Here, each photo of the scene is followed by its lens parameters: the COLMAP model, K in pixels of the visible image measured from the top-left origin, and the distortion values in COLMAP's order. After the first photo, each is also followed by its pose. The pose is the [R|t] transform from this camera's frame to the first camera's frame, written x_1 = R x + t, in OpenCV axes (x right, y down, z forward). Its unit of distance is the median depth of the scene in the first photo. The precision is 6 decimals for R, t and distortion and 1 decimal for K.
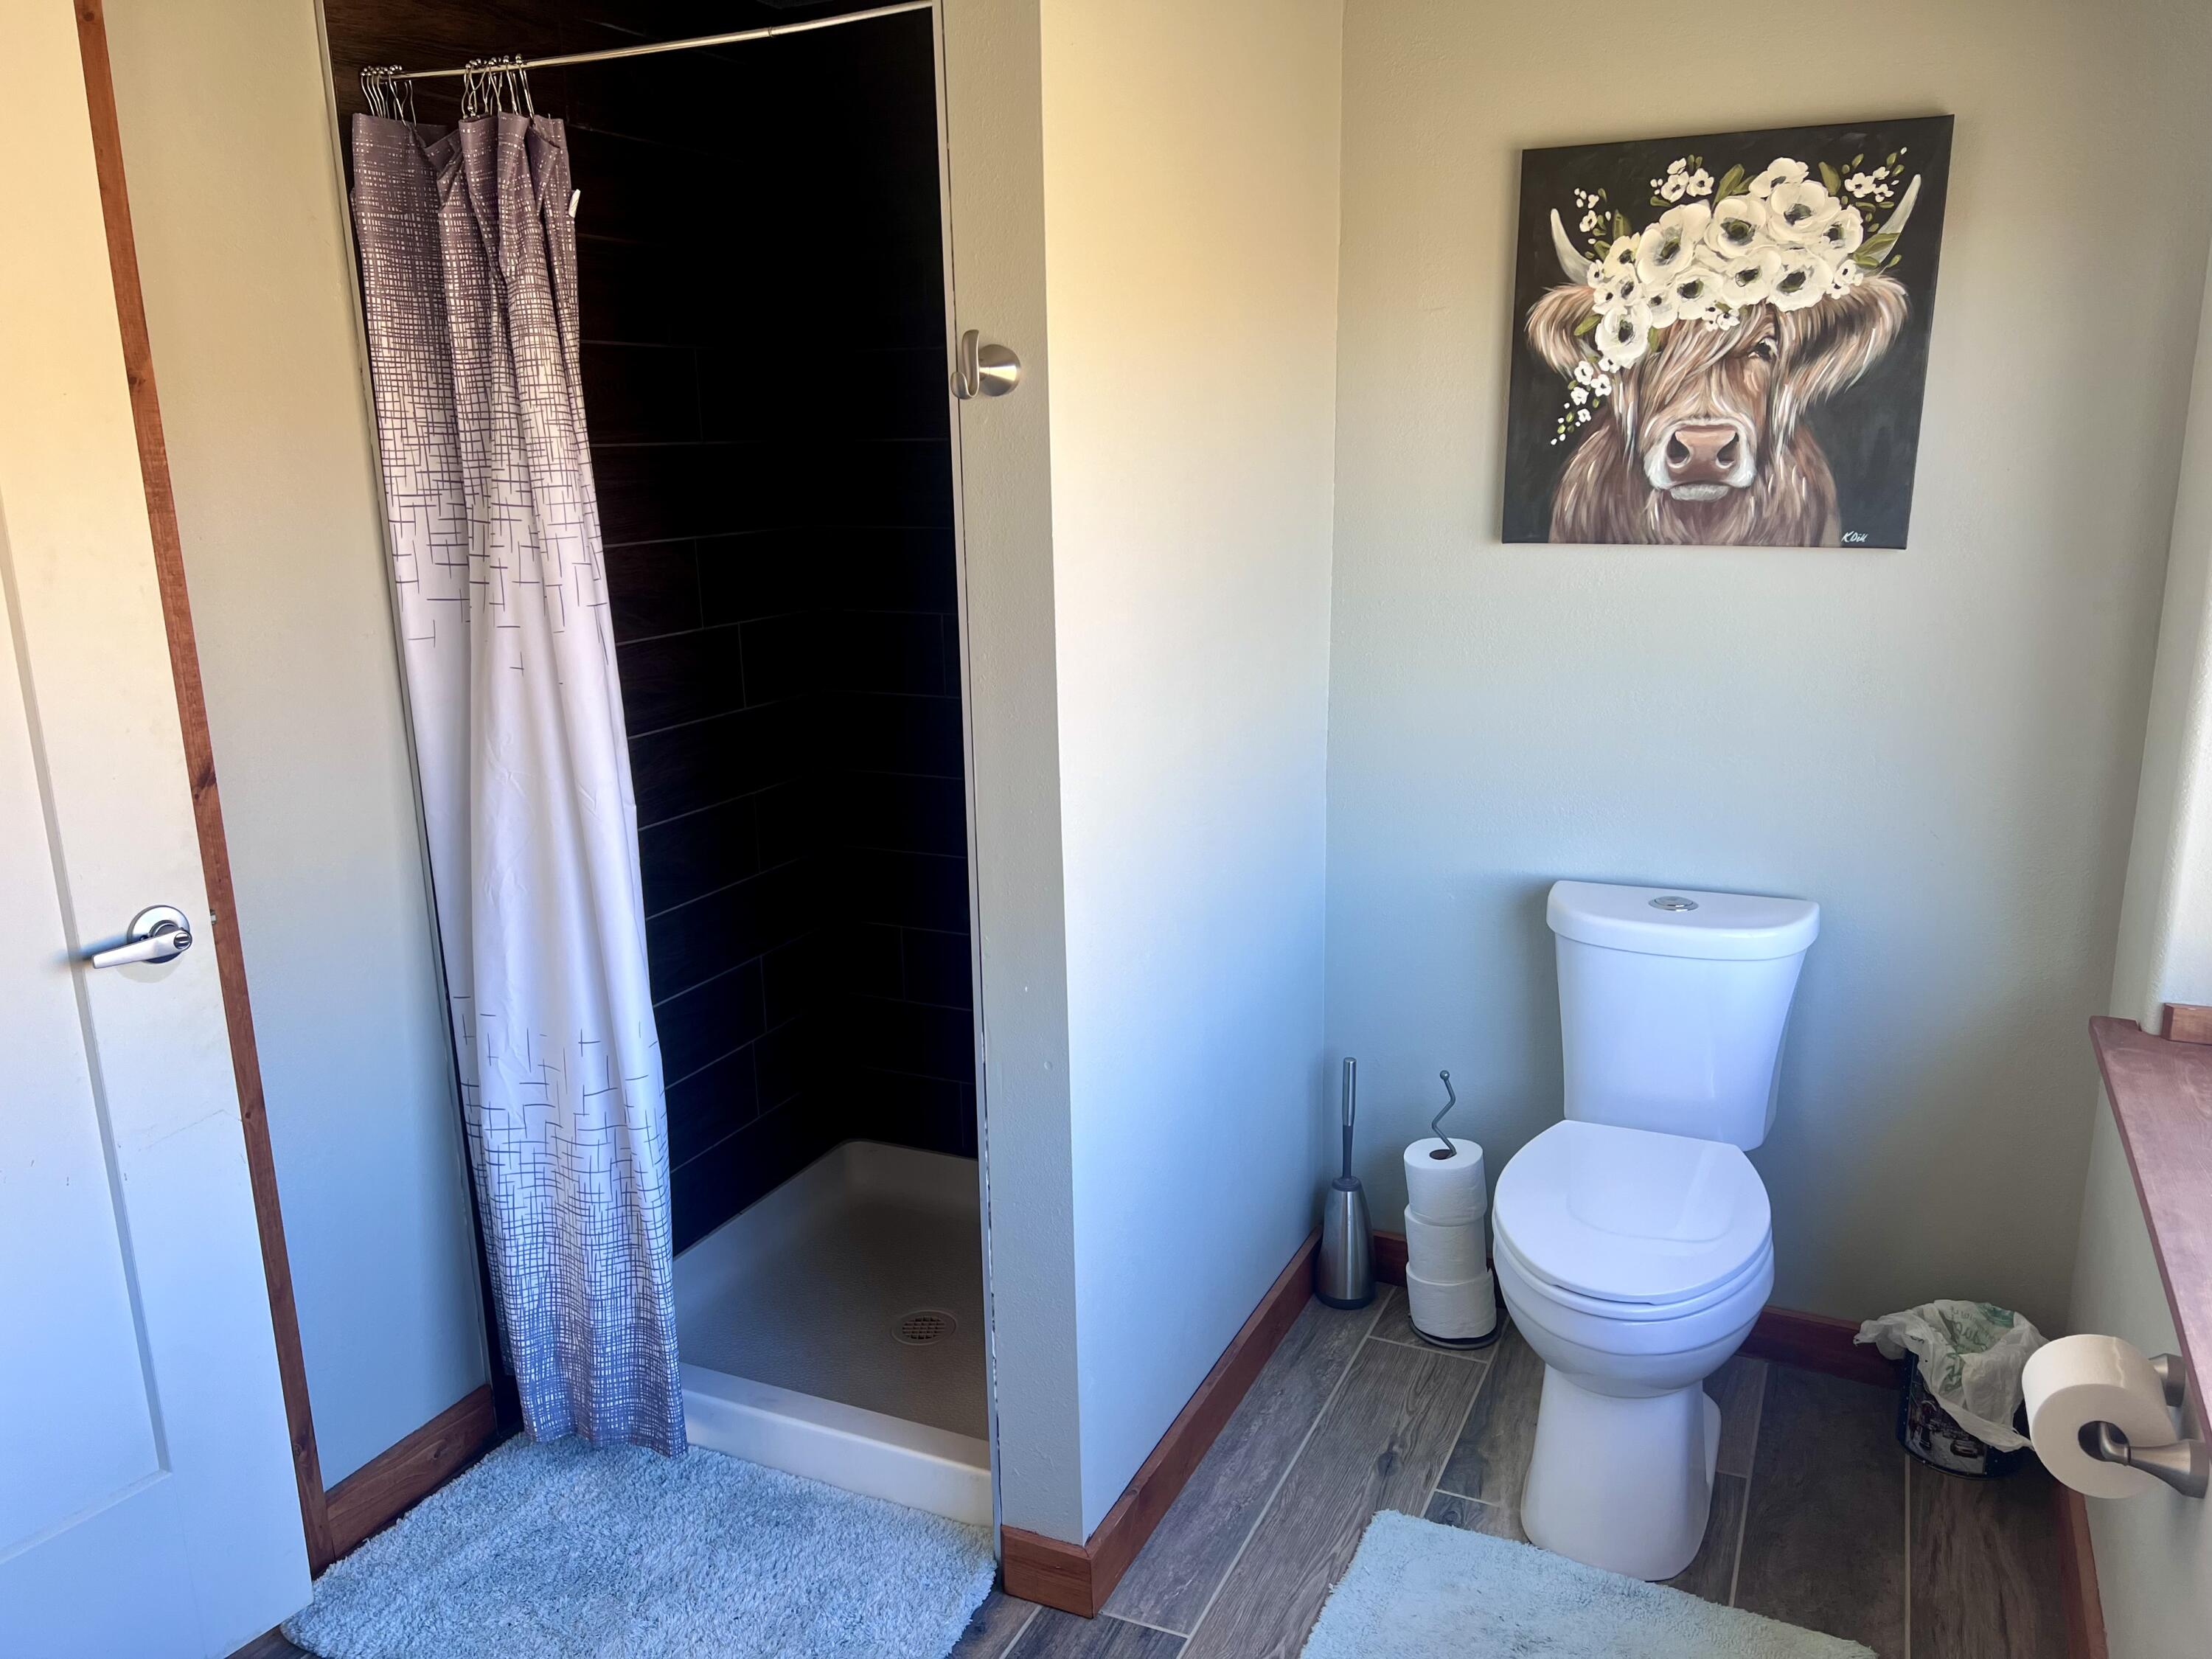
lens RADIAL K [[1646.9, 0, 1113.5], [0, 1646.9, 831.9], [0, 0, 1]] dist [0.051312, -0.065151]
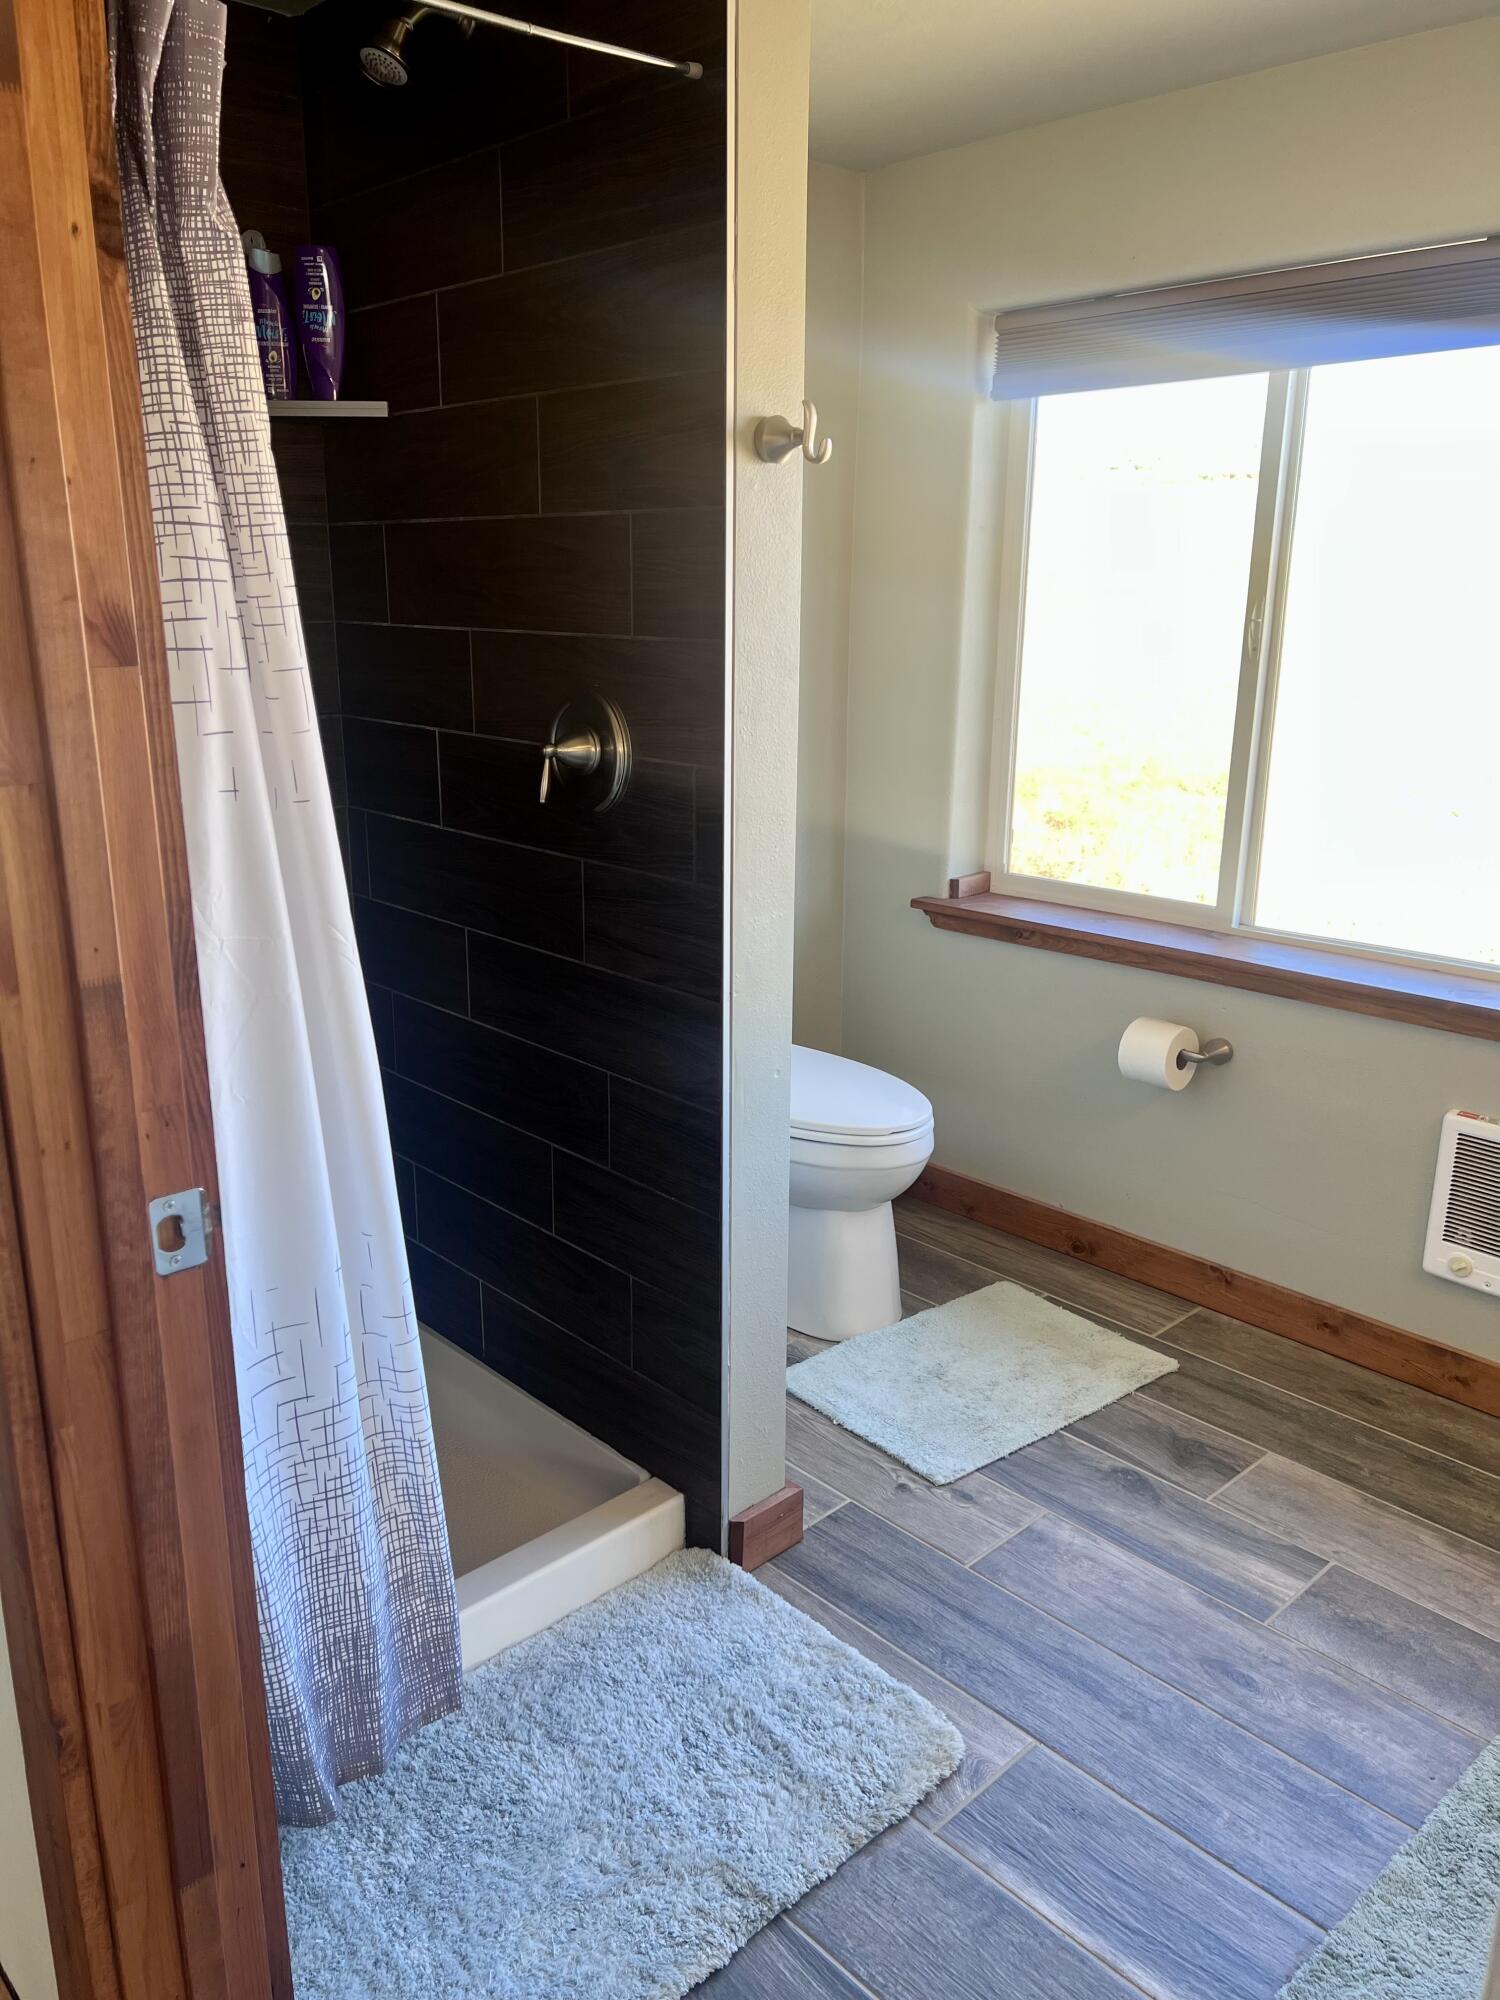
lens RADIAL K [[1489.0, 0, 750.7], [0, 1489.0, 999.8], [0, 0, 1]] dist [0.051312, -0.065151]
pose [[0.381253, -0.228833, 0.895702, -0.892318], [0.211598, 0.964760, 0.156410, -0.066549], [-0.899929, 0.129897, 0.416238, 0.547582]]
